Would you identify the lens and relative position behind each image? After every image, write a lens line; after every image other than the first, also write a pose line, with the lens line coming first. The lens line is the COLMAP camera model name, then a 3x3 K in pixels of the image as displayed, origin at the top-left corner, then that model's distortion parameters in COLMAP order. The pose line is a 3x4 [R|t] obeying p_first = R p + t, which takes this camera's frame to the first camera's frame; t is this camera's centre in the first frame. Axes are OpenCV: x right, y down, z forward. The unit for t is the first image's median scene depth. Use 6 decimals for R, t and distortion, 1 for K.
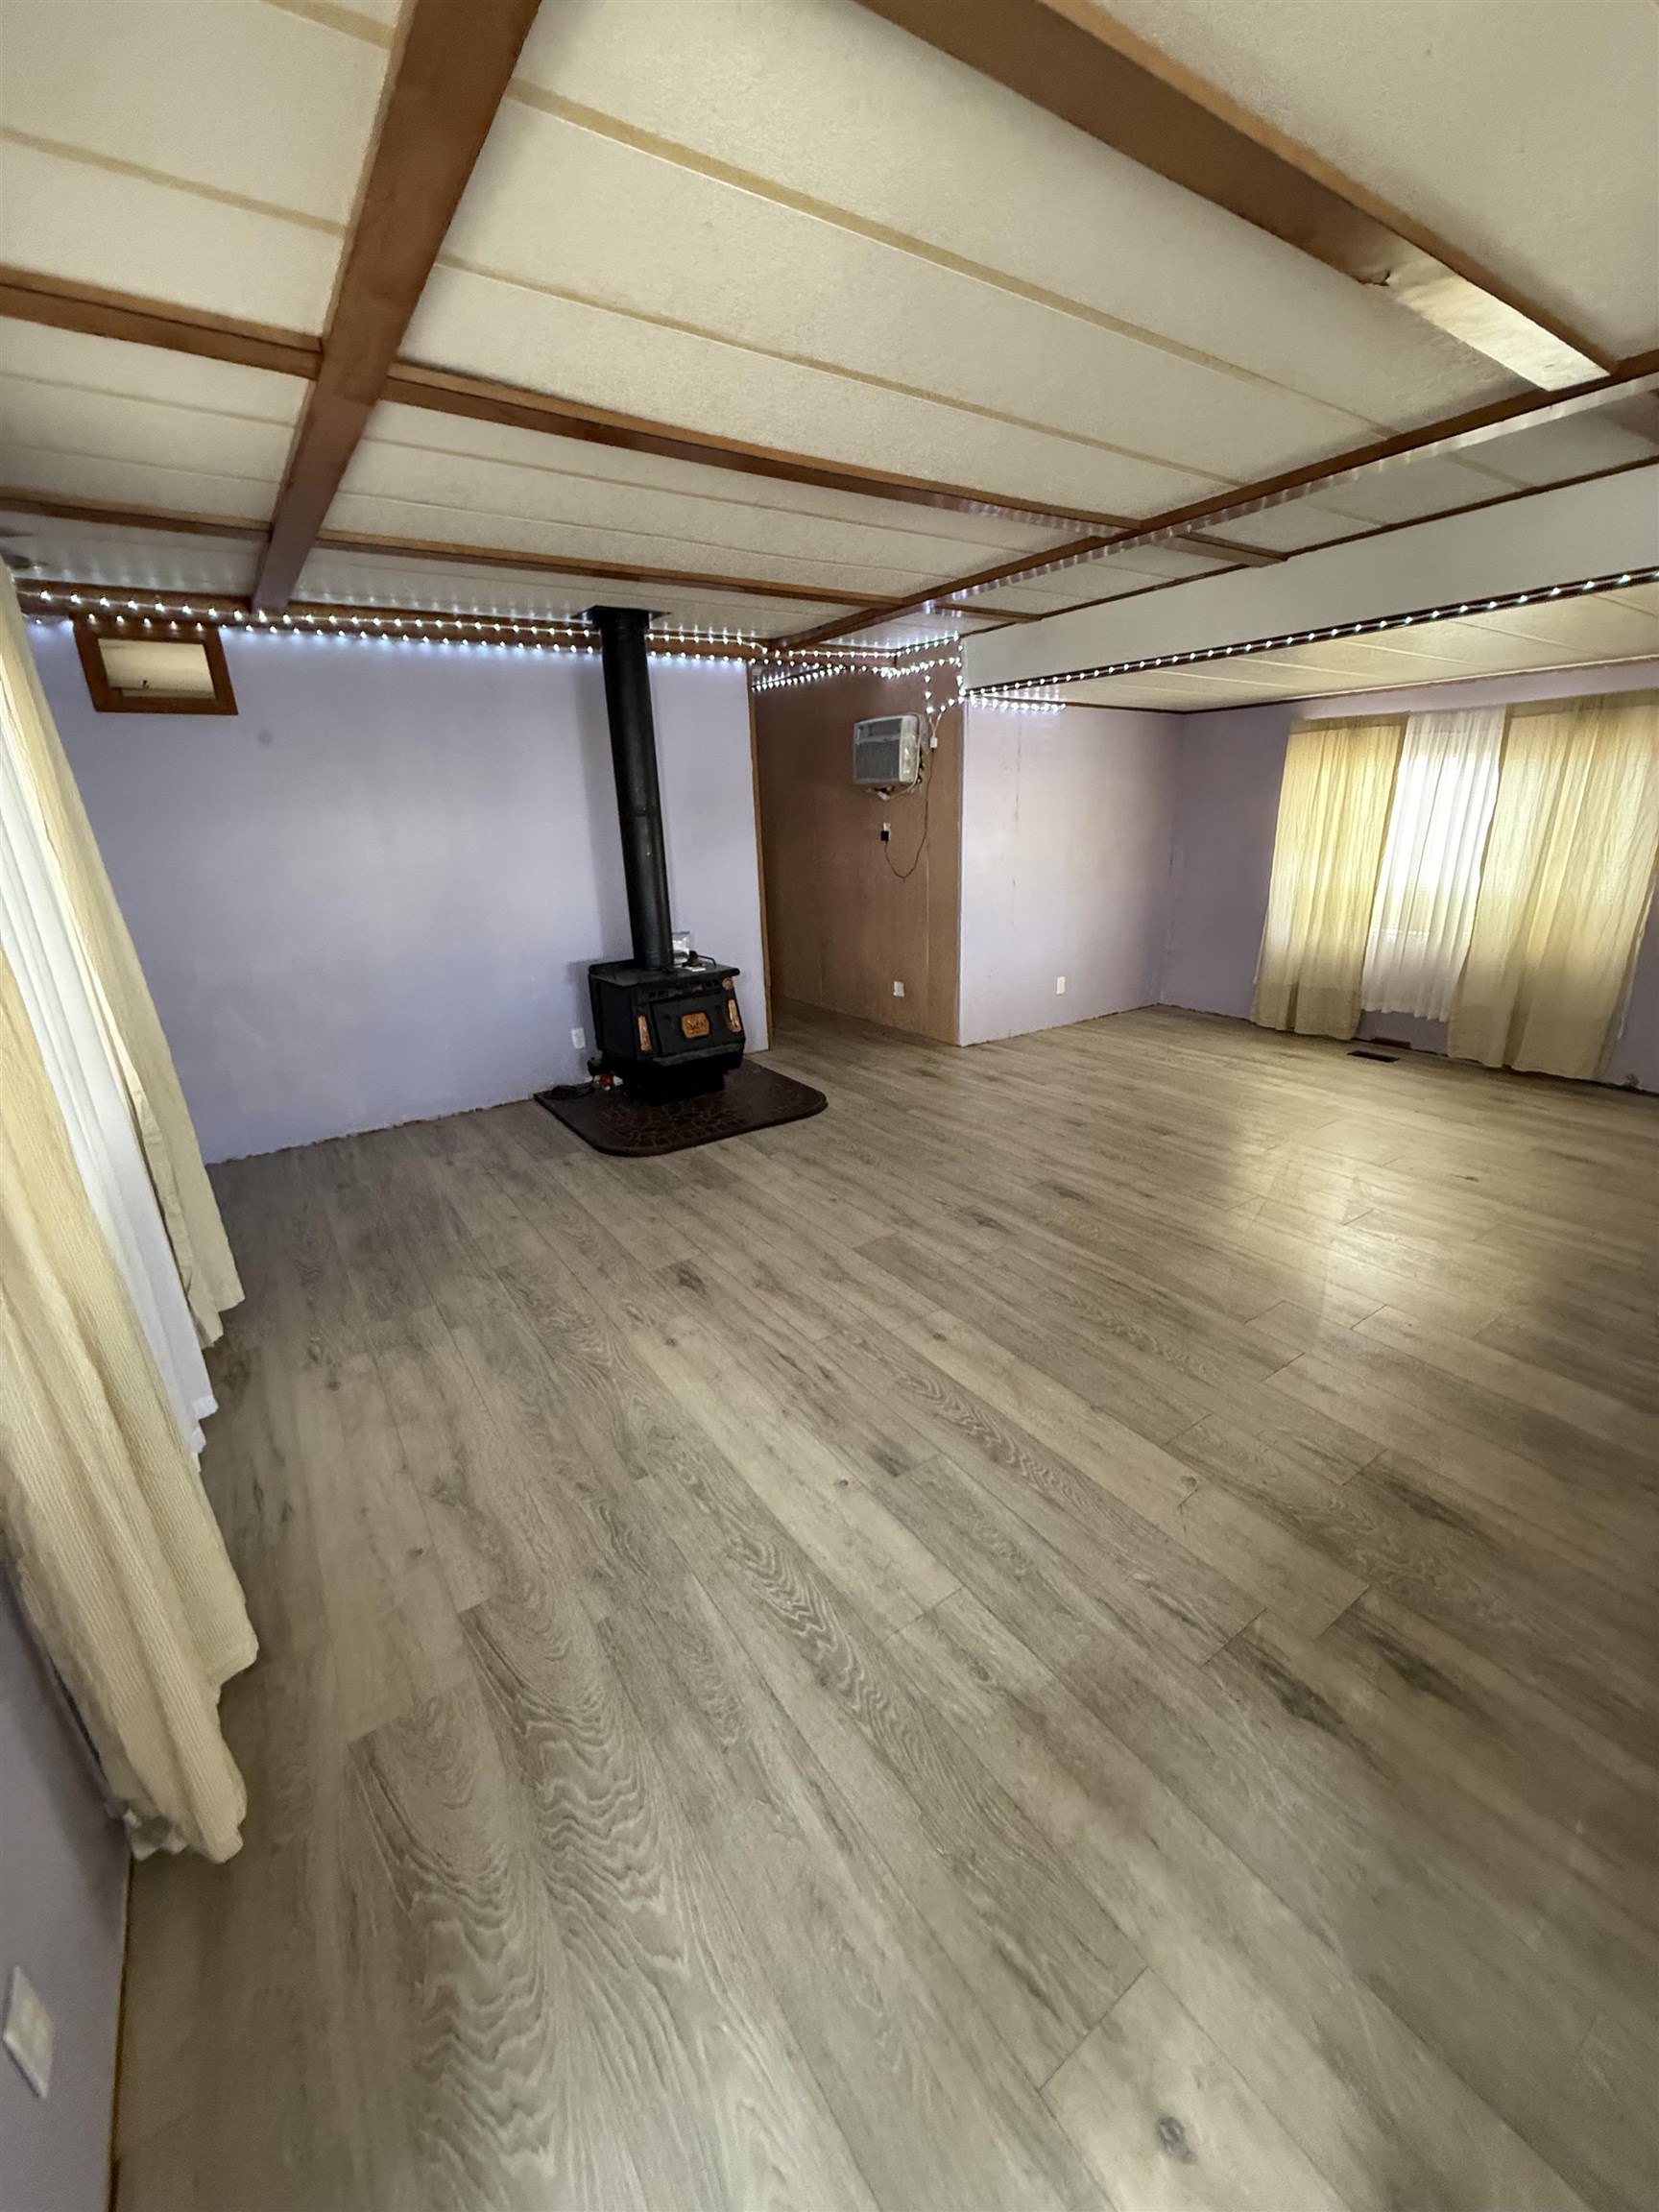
lens RADIAL K [[879.5, 0, 830.6], [0, 879.5, 1103.5], [0, 0, 1]] dist [0.000750, 0.000609]
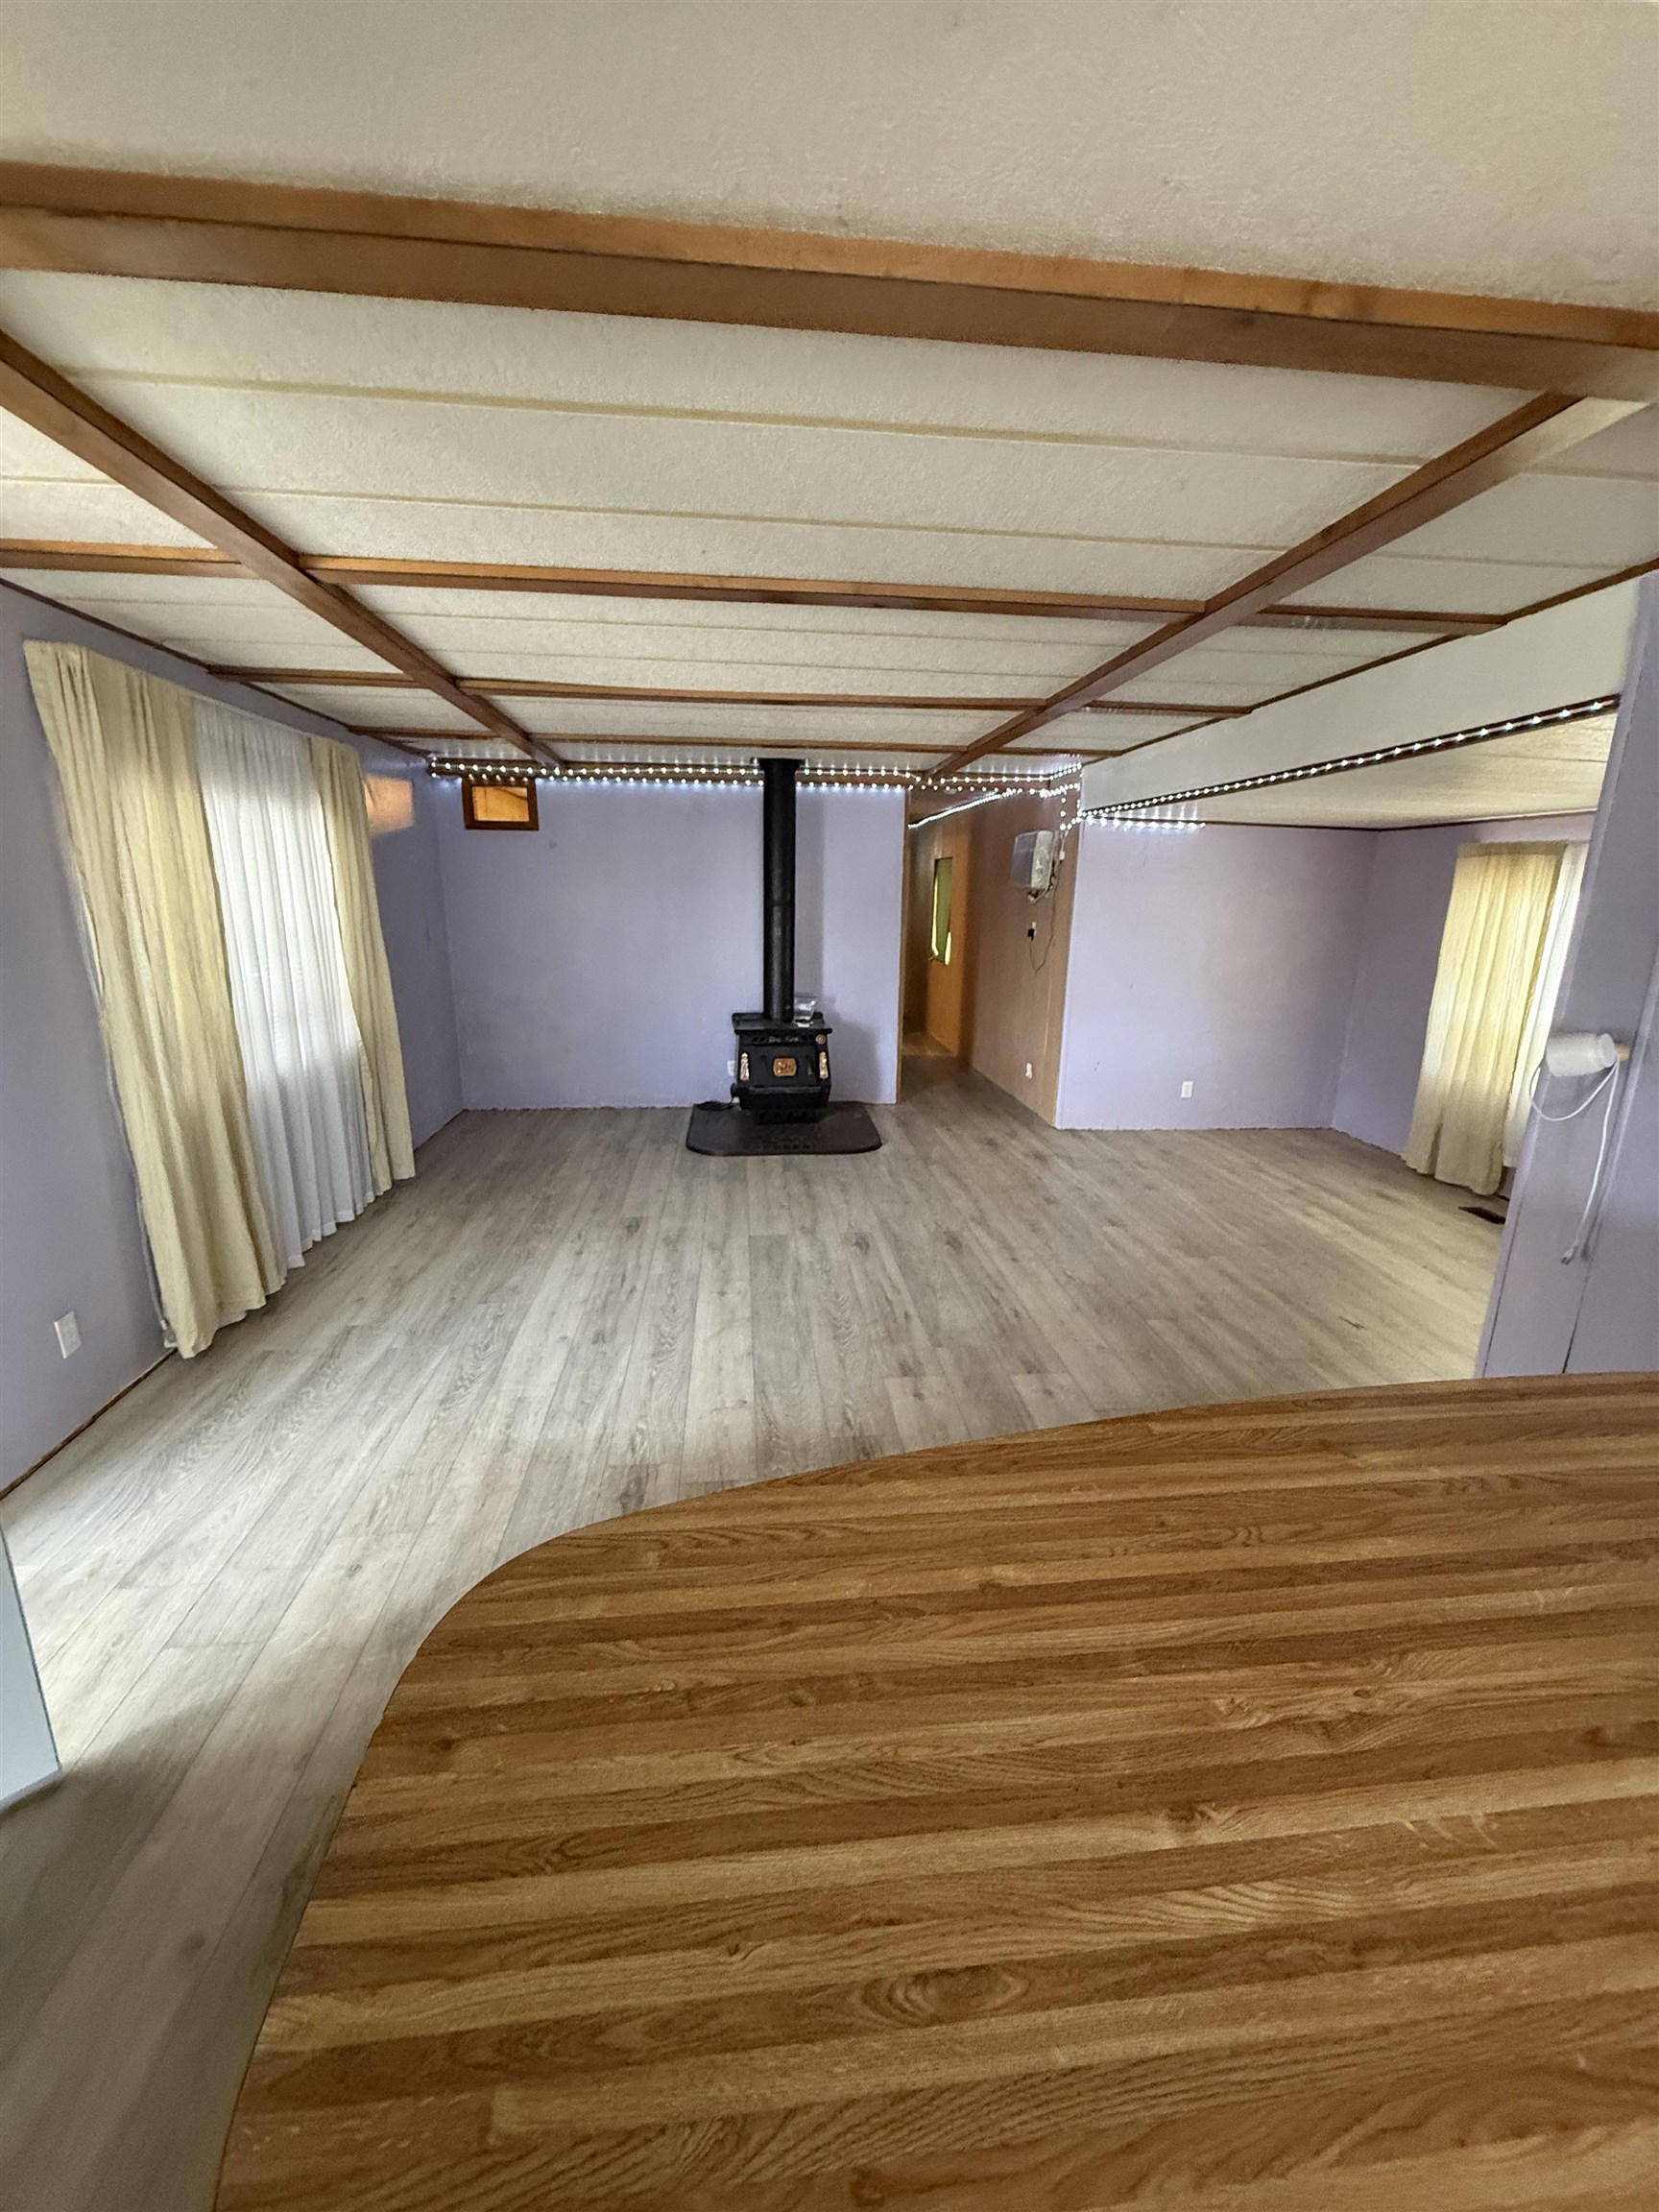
lens RADIAL K [[879.5, 0, 831.8], [0, 879.5, 1107.4], [0, 0, 1]] dist [0.000750, 0.000609]
pose [[0.878609, 0.159581, -0.450089, 0.460531], [-0.194012, 0.980507, -0.031083, -0.004979], [0.436355, 0.114633, 0.892443, -0.099179]]
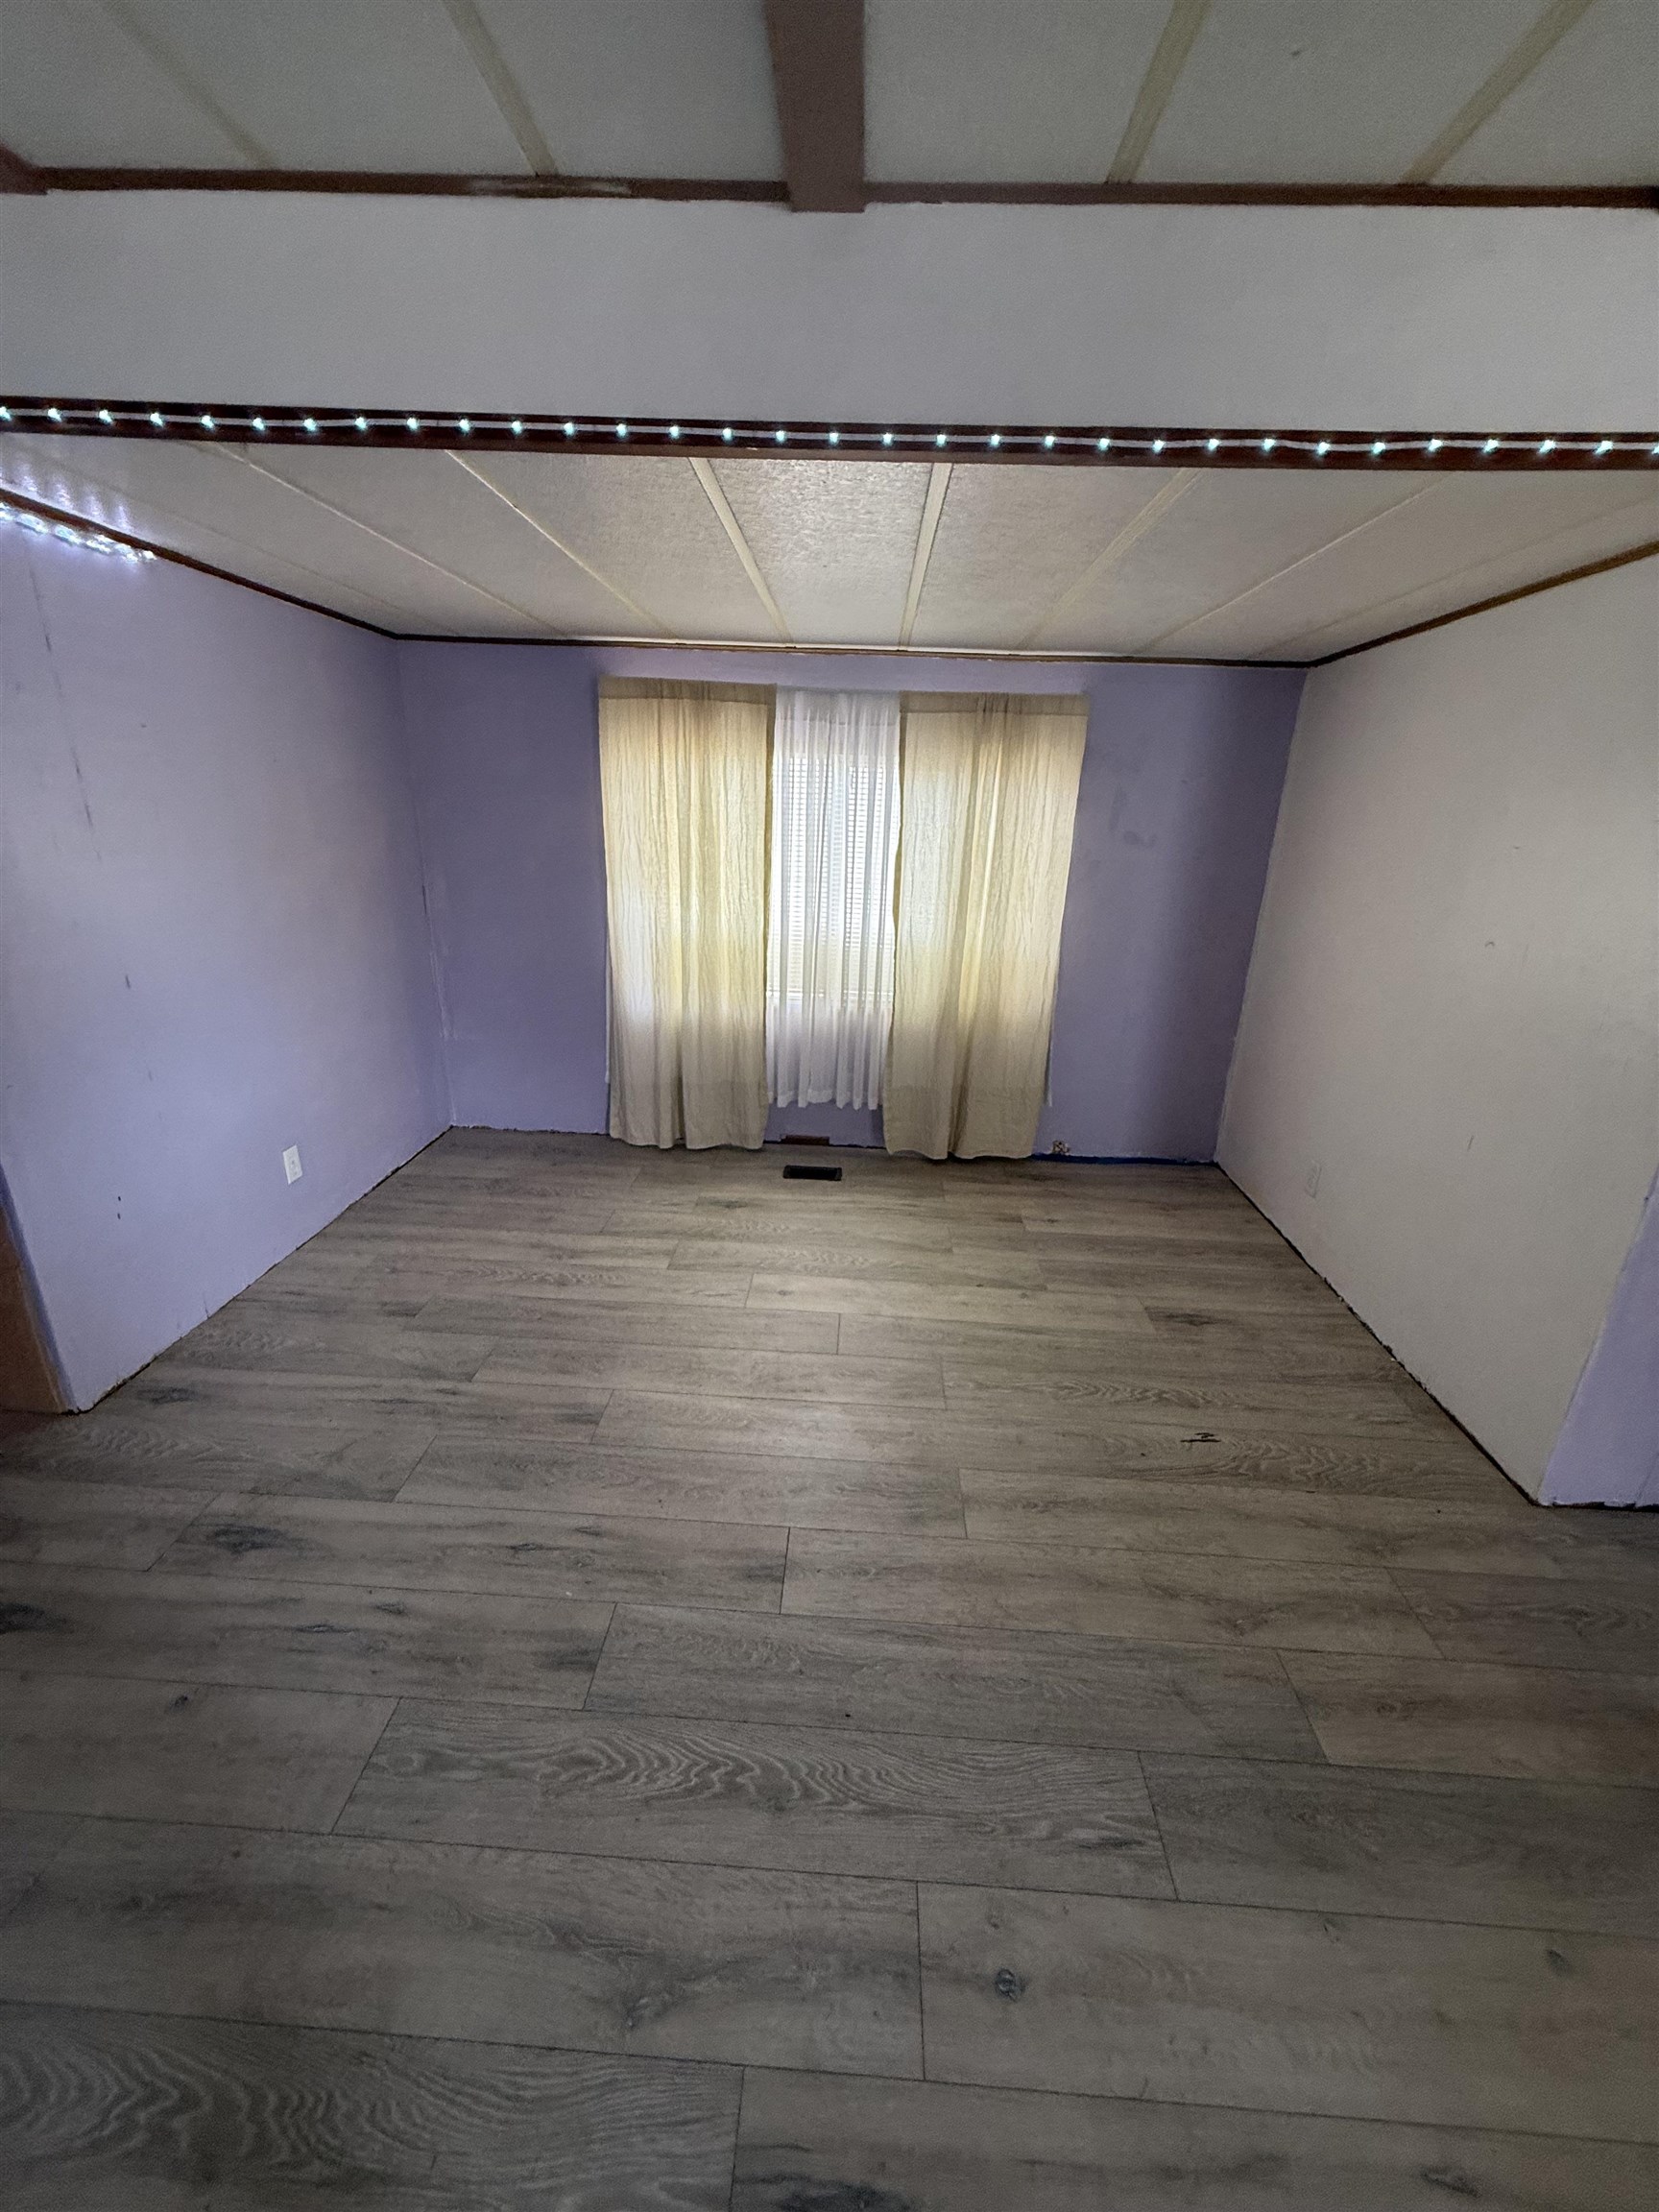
lens RADIAL K [[879.5, 0, 824.9], [0, 879.5, 1103.4], [0, 0, 1]] dist [0.000750, 0.000609]
pose [[0.603591, -0.218406, 0.766797, 0.093389], [0.204452, 0.971989, 0.115914, -0.208525], [-0.770635, 0.086808, 0.631337, 0.587639]]
